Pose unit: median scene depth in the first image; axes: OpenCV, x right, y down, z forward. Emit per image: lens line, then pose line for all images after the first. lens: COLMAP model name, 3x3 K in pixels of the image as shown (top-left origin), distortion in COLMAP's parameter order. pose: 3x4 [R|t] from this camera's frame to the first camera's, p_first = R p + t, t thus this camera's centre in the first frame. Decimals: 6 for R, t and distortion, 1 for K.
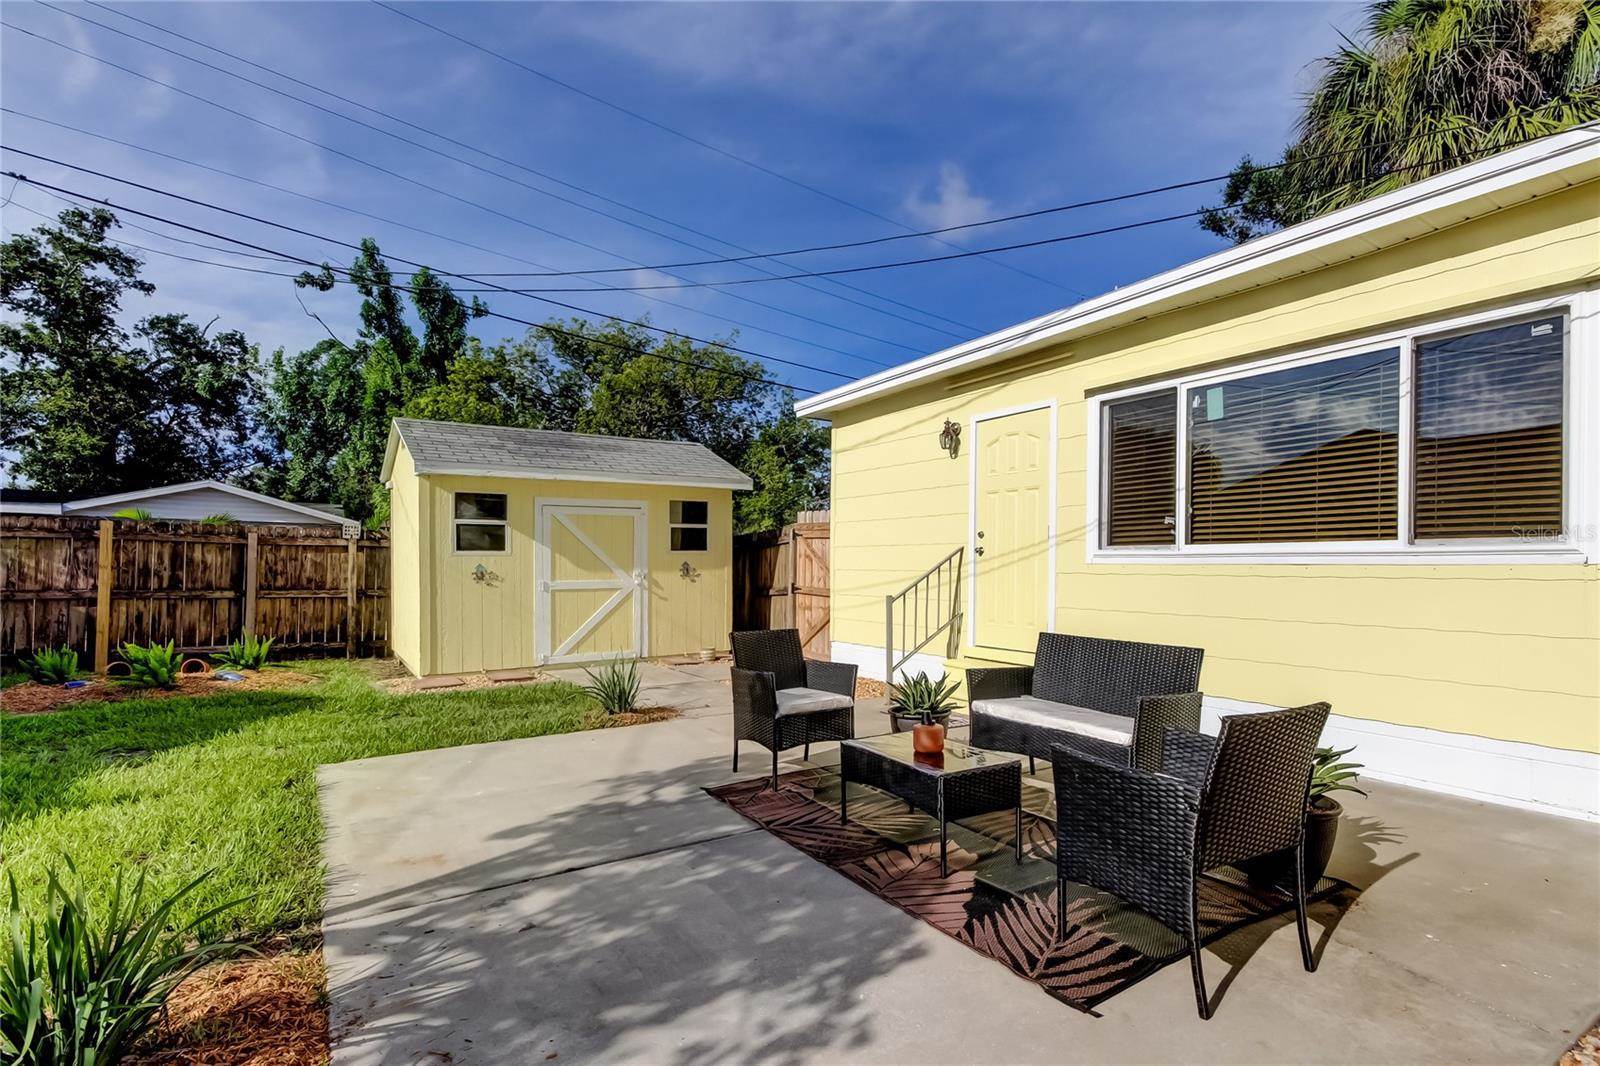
lens RADIAL K [[752.7, 0, 821.2], [0, 752.7, 561.4], [0, 0, 1]] dist [0.016965, -0.005988]
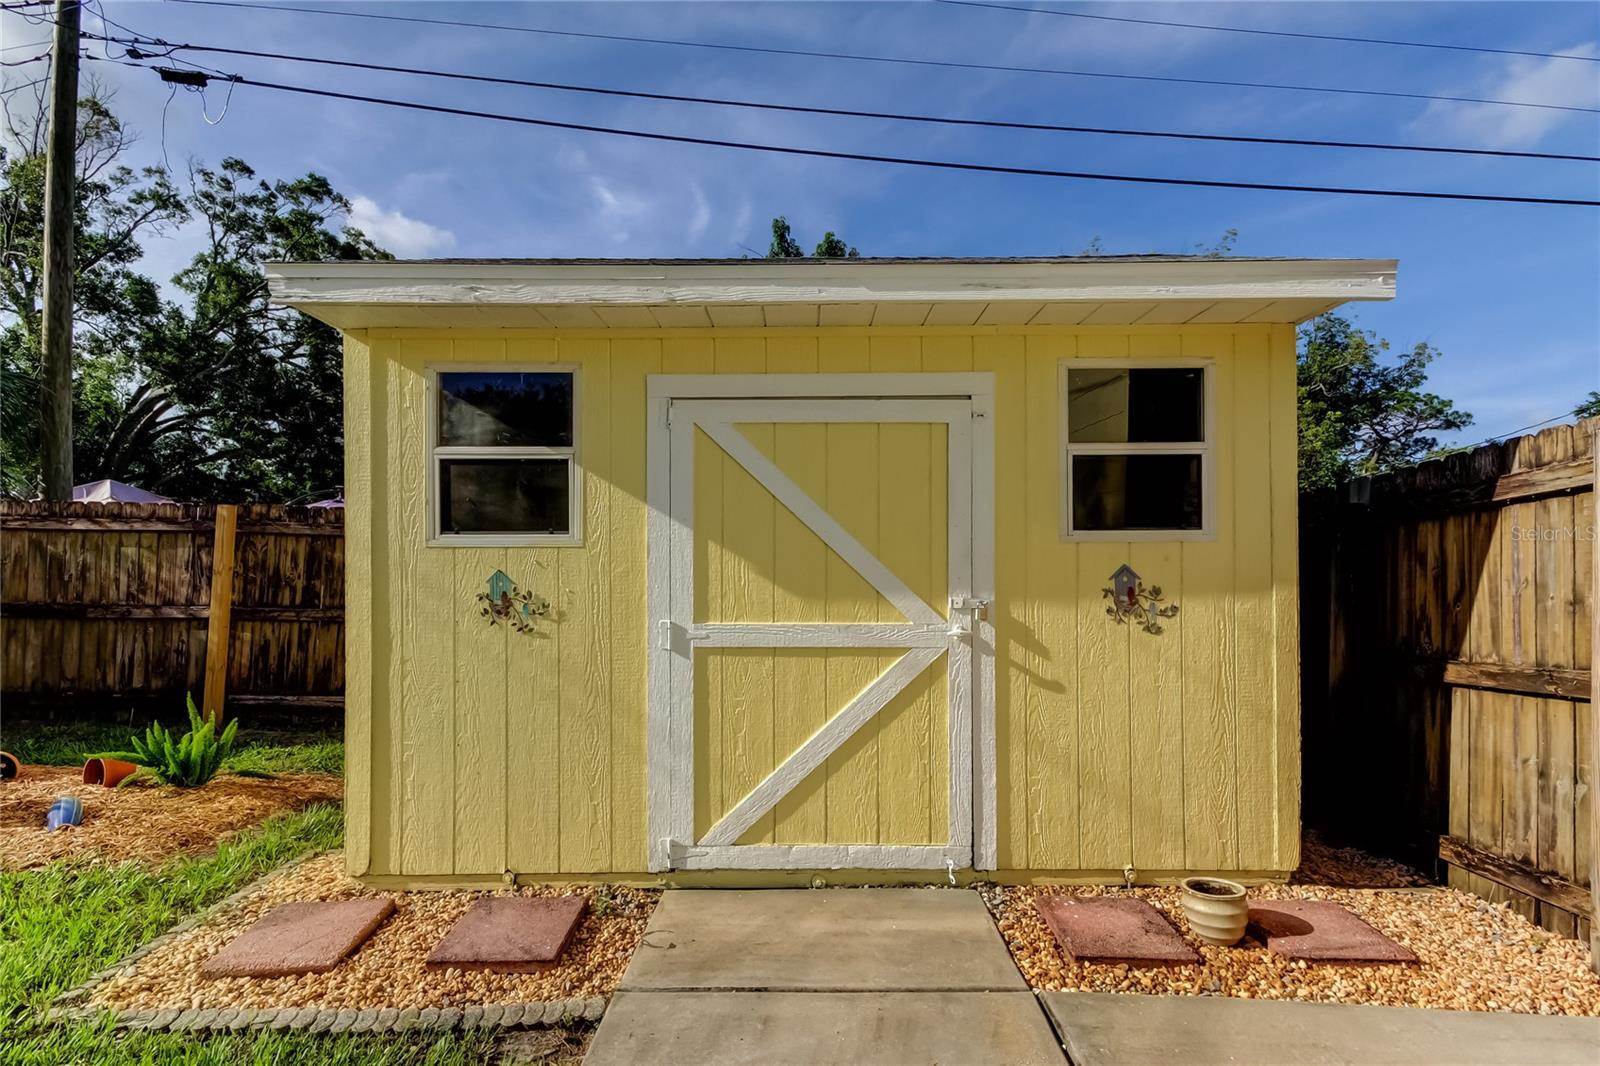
lens RADIAL K [[752.7, 0, 801.6], [0, 752.7, 550.4], [0, 0, 1]] dist [0.016965, -0.005988]
pose [[0.815829, -0.011464, -0.578180, -0.116381], [-0.003079, 0.999703, -0.024165, 0.001782], [0.578286, 0.021494, 0.815551, 0.711660]]
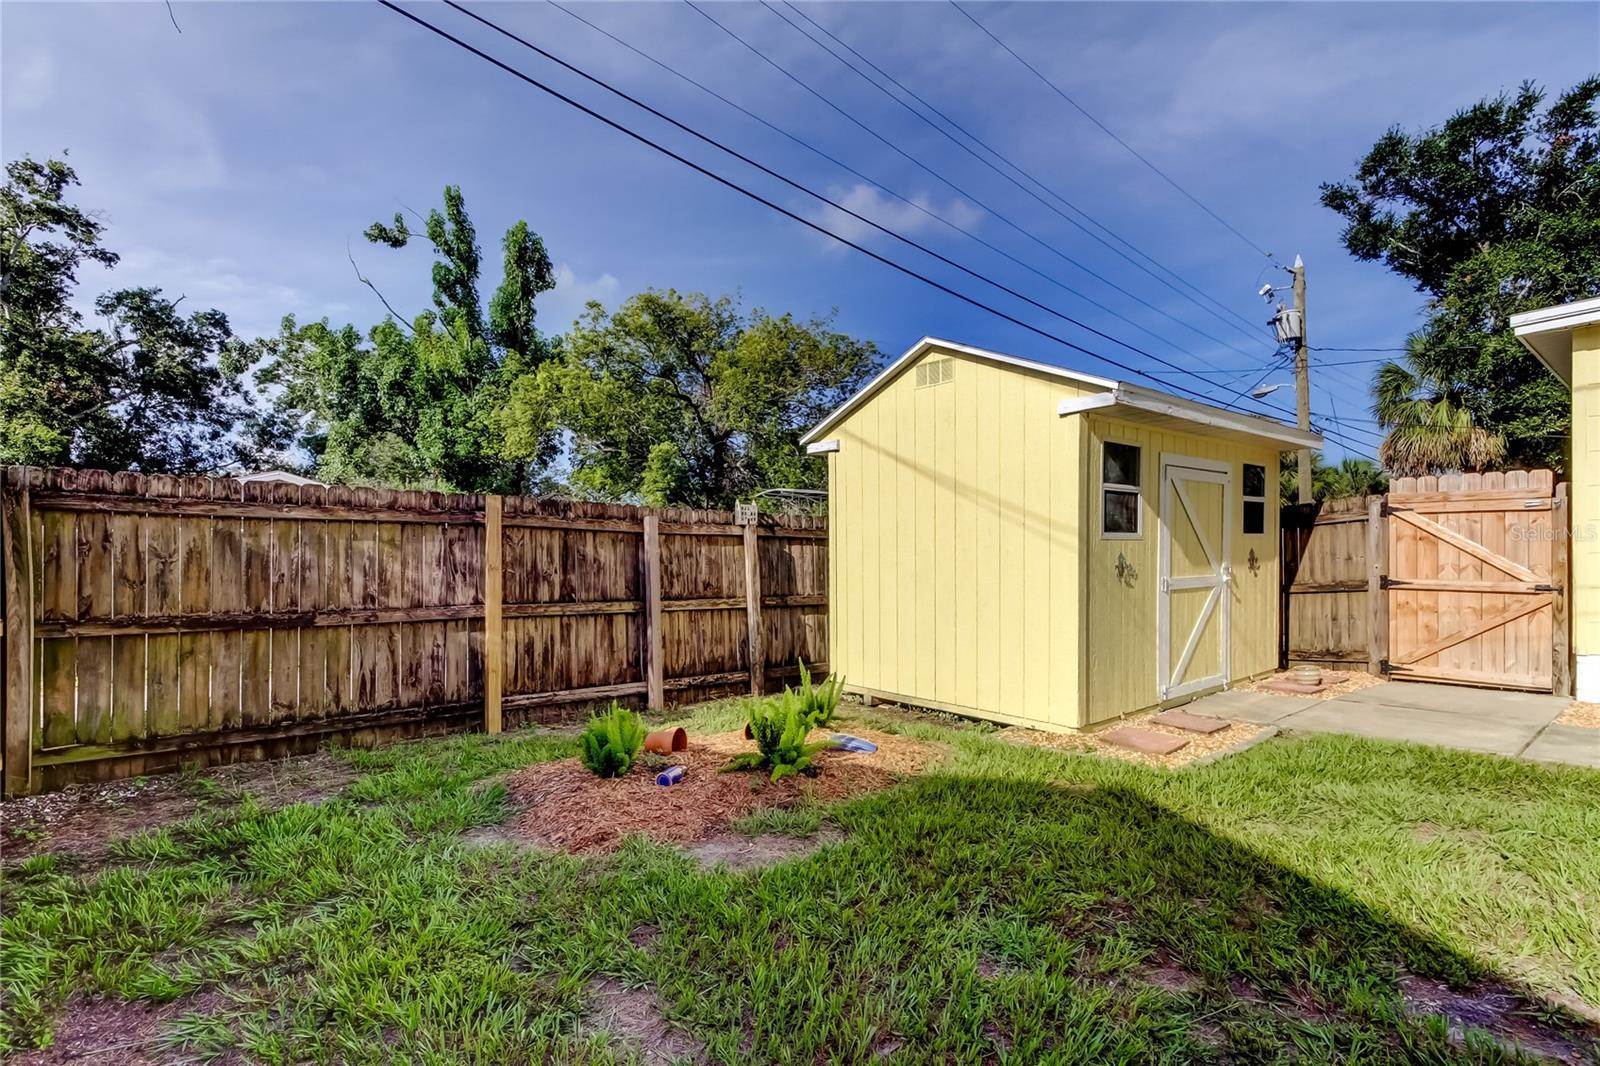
lens RADIAL K [[752.7, 0, 832.3], [0, 752.7, 562.7], [0, 0, 1]] dist [0.016965, -0.005988]
pose [[0.996080, -0.018634, 0.086471, -0.681160], [0.018883, 0.999820, -0.002064, 0.008593], [-0.086417, 0.003689, 0.996252, 0.328623]]
